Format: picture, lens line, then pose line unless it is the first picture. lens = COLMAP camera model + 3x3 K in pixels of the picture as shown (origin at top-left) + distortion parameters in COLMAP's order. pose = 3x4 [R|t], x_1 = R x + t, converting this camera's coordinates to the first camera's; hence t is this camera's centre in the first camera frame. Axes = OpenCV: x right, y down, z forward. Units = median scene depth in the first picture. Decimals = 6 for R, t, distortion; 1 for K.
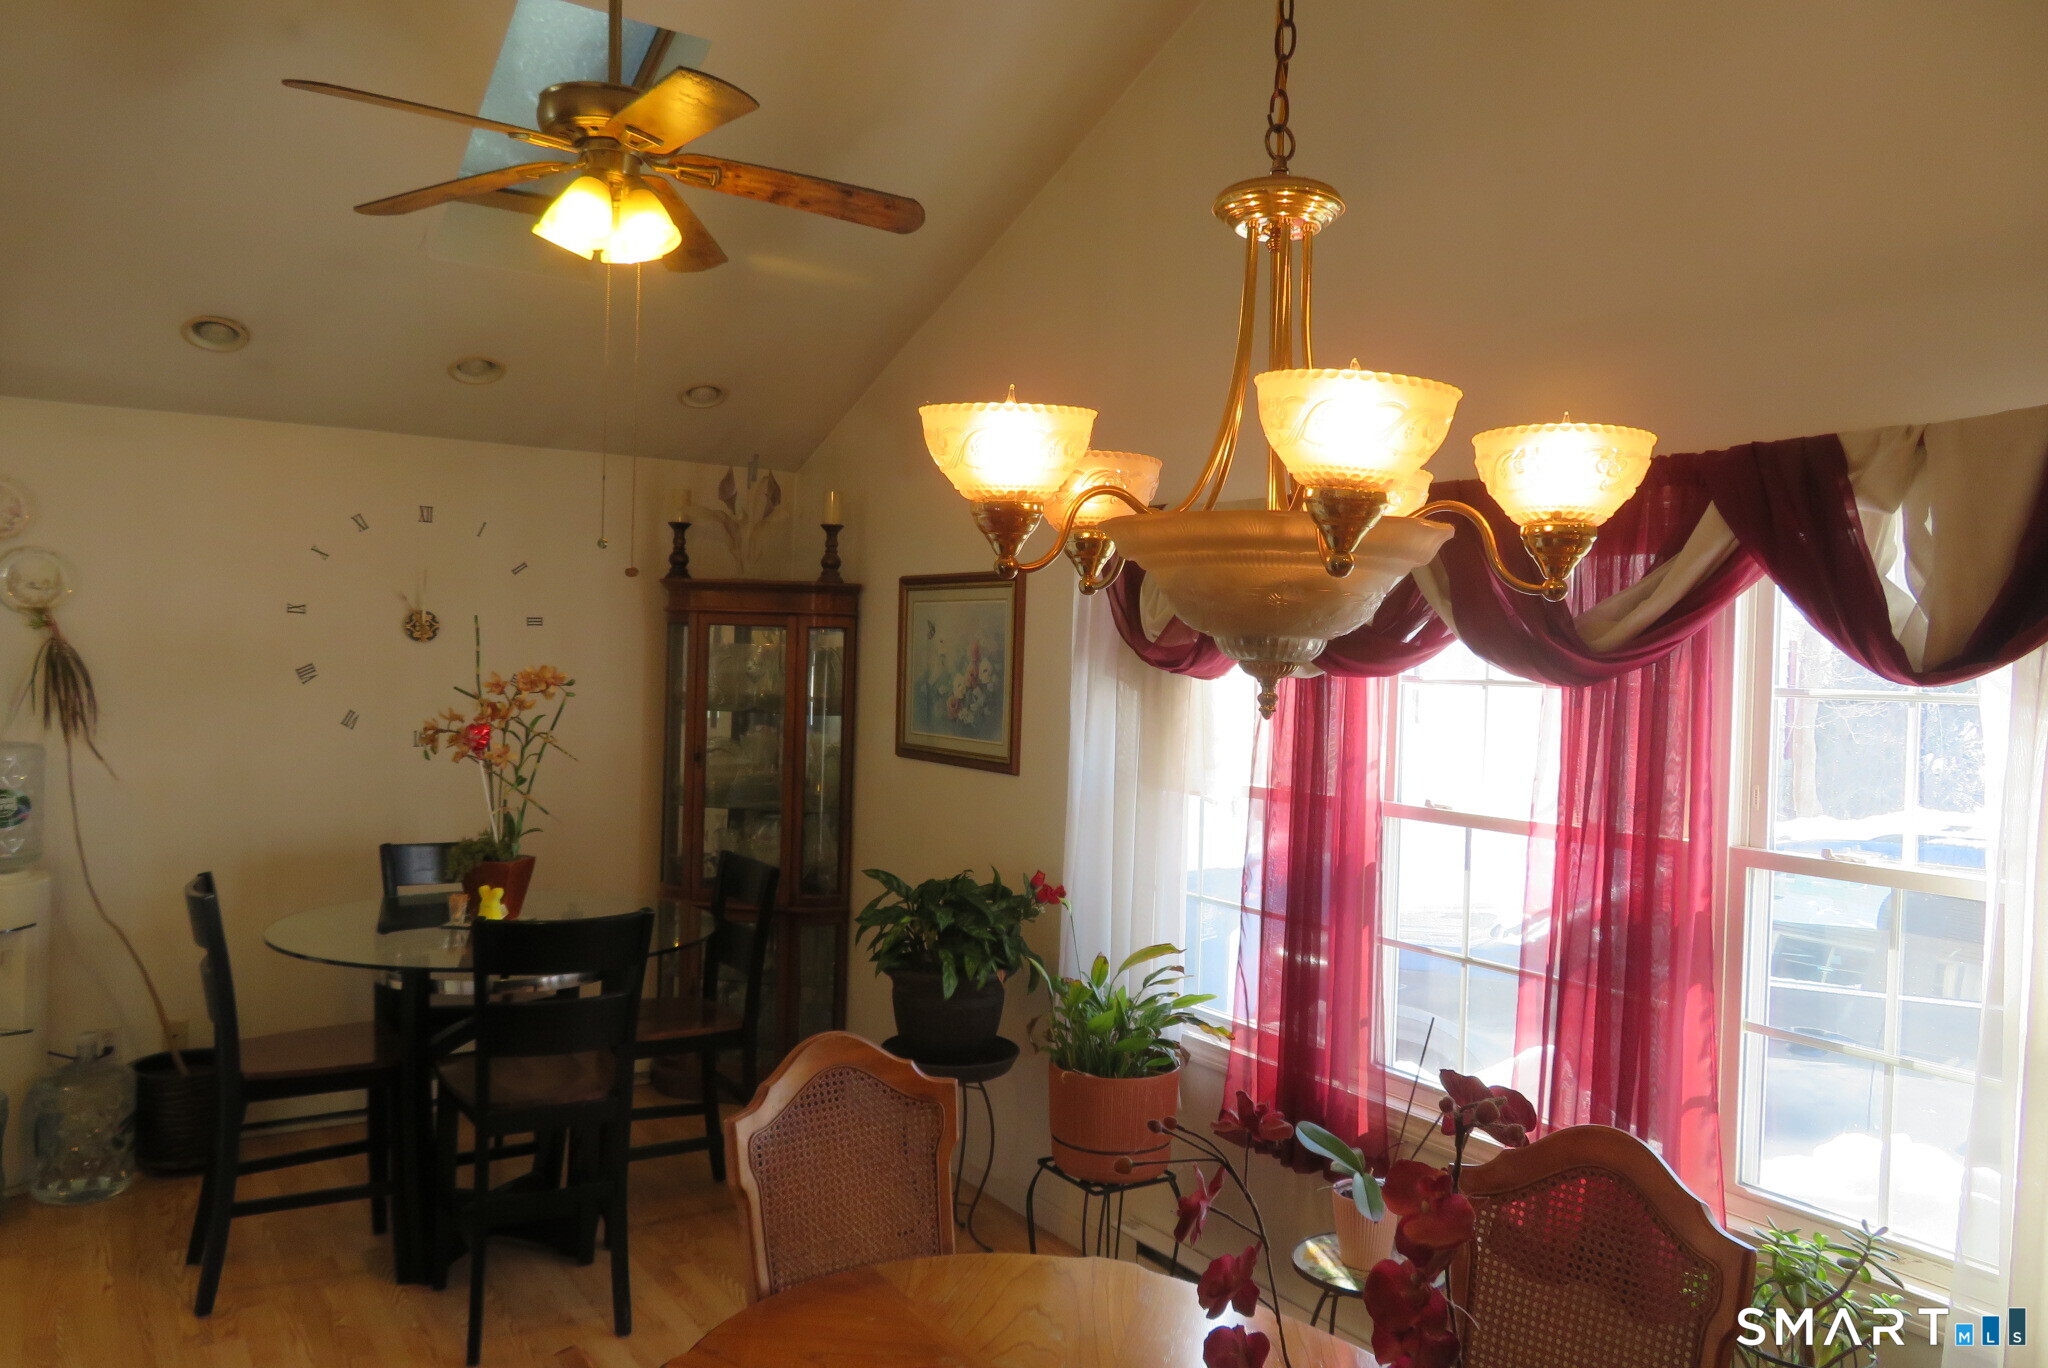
lens RADIAL K [[1473.7, 0, 1022.3], [0, 1473.7, 684.1], [0, 0, 1]] dist [-0.010040, 0.007386]
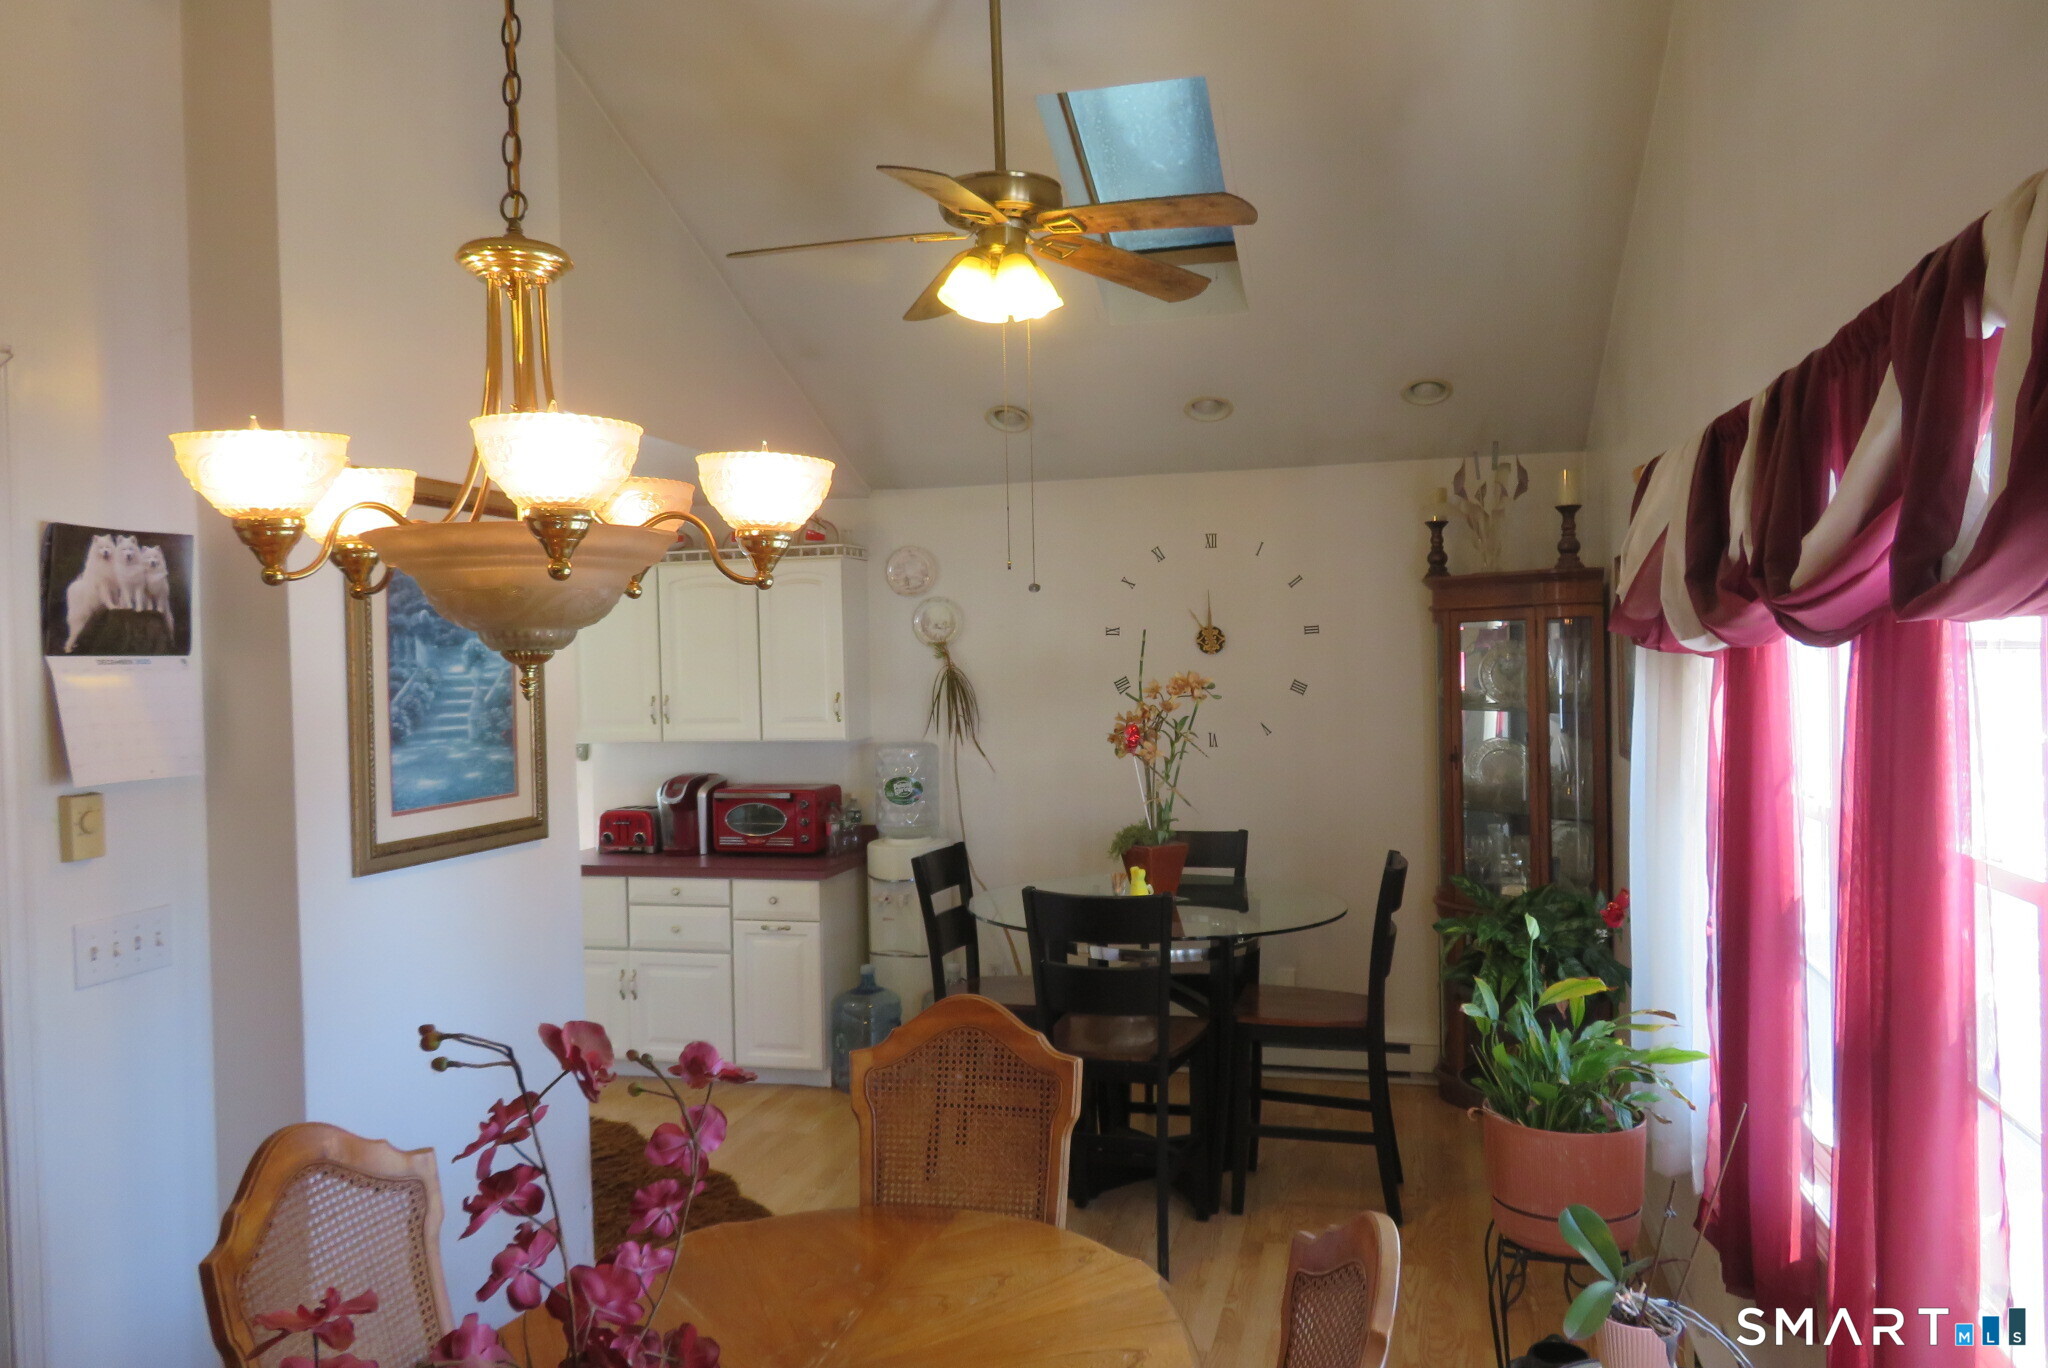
lens RADIAL K [[1473.7, 0, 1015.2], [0, 1473.7, 684.8], [0, 0, 1]] dist [-0.010040, 0.007386]
pose [[0.666398, -0.031858, -0.744915, 0.376674], [0.027566, 0.999456, -0.018084, 0.012763], [0.745086, -0.008483, 0.666914, 0.150552]]
